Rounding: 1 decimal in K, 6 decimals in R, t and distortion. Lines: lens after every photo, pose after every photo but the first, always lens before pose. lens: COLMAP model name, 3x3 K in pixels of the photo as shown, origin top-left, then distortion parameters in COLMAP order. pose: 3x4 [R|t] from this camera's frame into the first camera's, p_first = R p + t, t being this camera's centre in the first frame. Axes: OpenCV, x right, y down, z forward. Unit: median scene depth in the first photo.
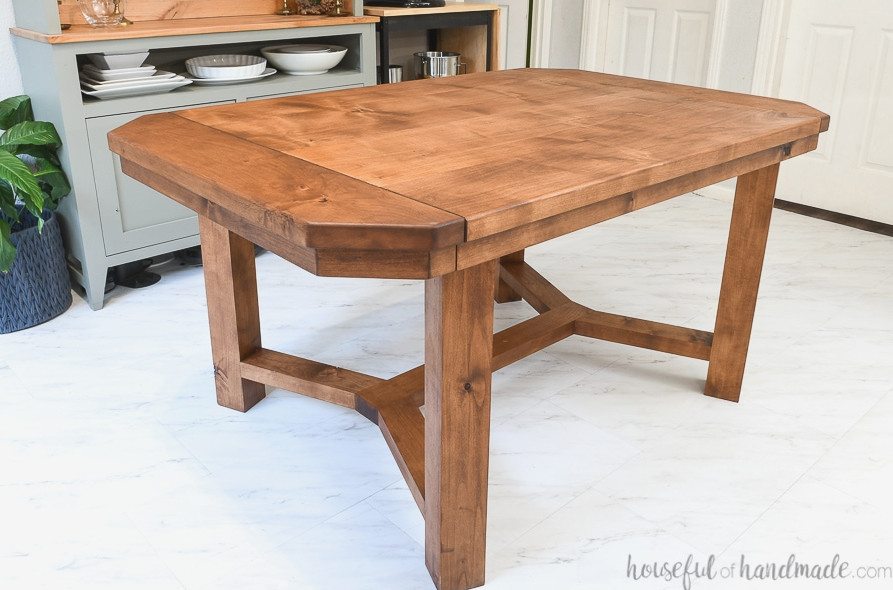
lens RADIAL K [[777.9, 0, 435.4], [0, 777.9, 245.2], [0, 0, 1]] dist [-0.006257, -0.012518]
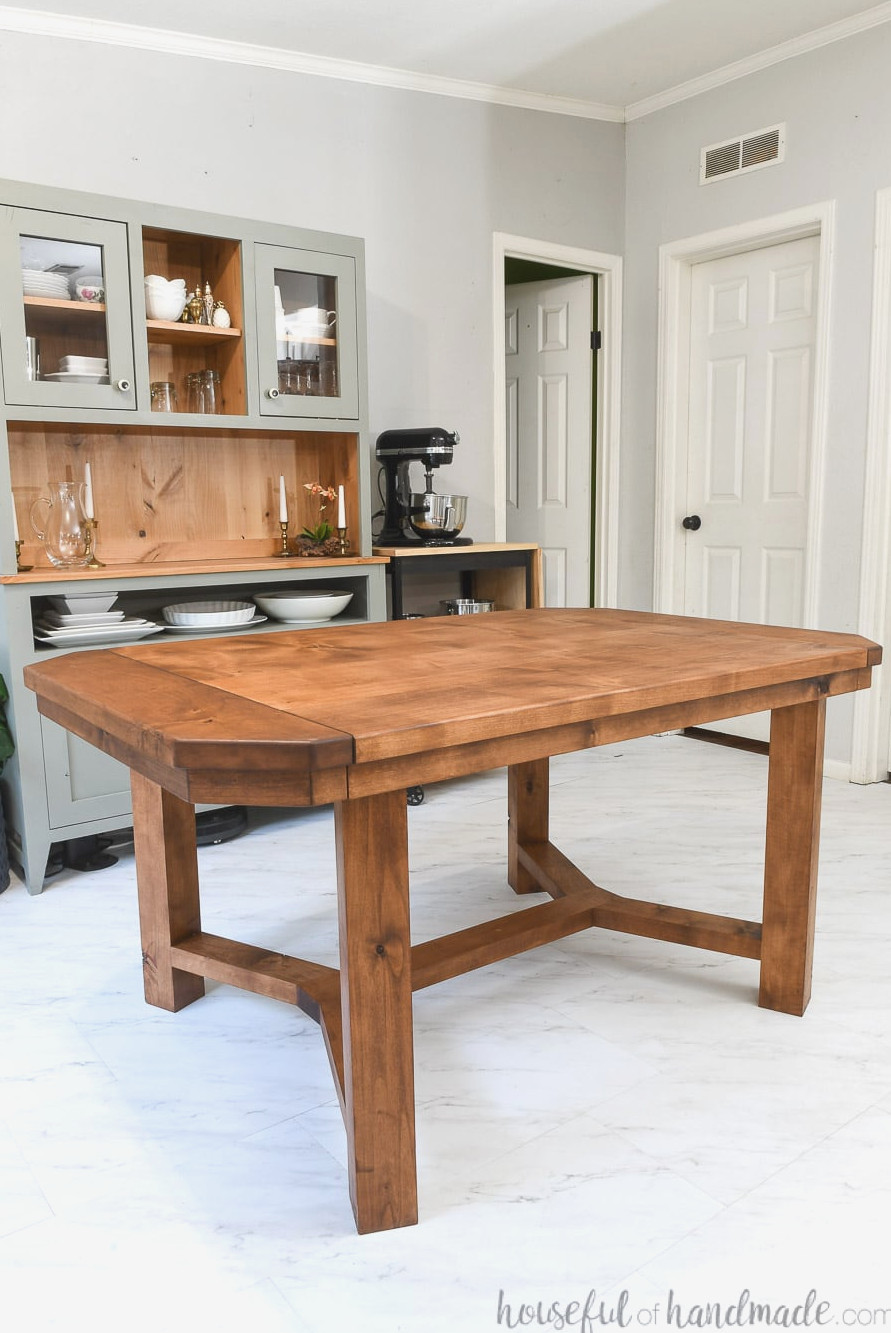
lens RADIAL K [[982.9, 0, 445.5], [0, 982.9, 666.5], [0, 0, 1]] dist [0.001378, -0.043981]
pose [[0.995519, -0.008559, -0.094170, 0.138636], [-0.010167, 0.980433, -0.196591, 0.059364], [0.094010, 0.196668, 0.975953, -0.051205]]
